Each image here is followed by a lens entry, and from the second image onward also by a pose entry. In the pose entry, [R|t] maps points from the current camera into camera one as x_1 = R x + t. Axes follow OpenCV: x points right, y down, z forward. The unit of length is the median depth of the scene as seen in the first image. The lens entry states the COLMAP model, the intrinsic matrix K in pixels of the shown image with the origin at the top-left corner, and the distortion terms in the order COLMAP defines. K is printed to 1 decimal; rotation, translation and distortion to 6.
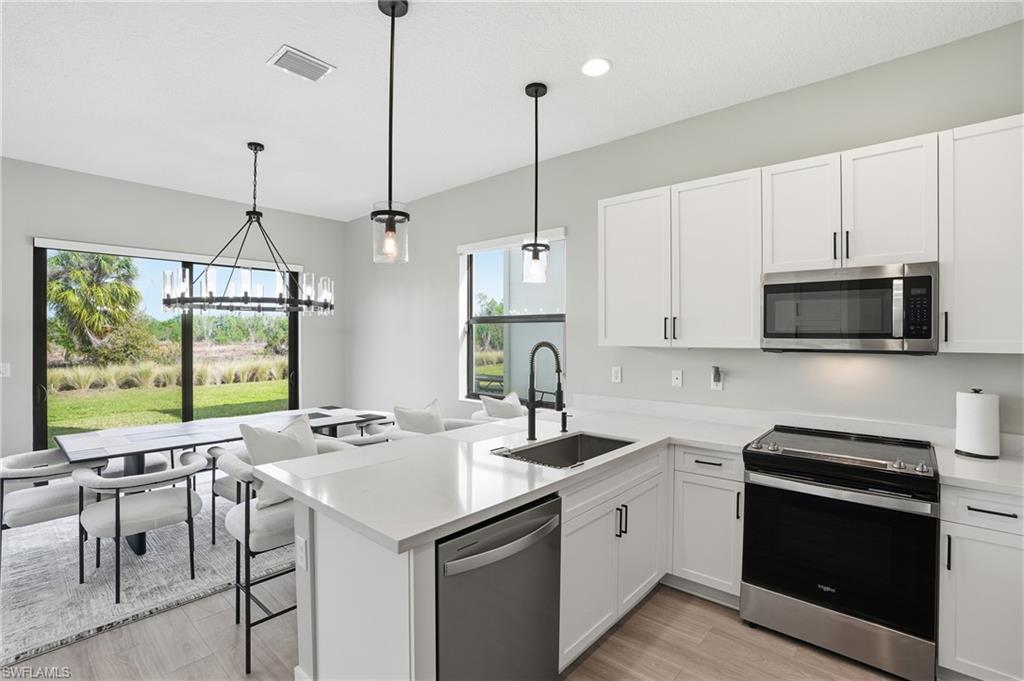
lens RADIAL K [[472.0, 0, 504.7], [0, 472.0, 337.6], [0, 0, 1]] dist [-0.033027, 0.003512]
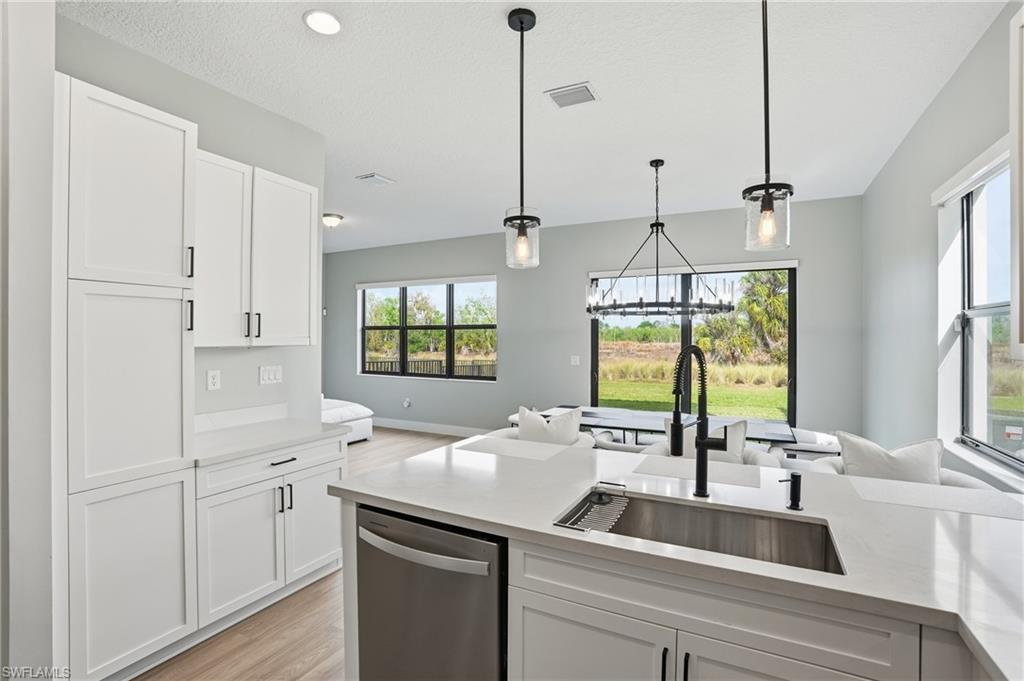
lens RADIAL K [[472.0, 0, 518.5], [0, 472.0, 336.1], [0, 0, 1]] dist [-0.033027, 0.003512]
pose [[0.270735, -0.001925, -0.962652, 0.441160], [-0.010363, 0.999934, -0.004914, 0.000646], [0.962598, 0.011306, 0.270698, 0.415366]]
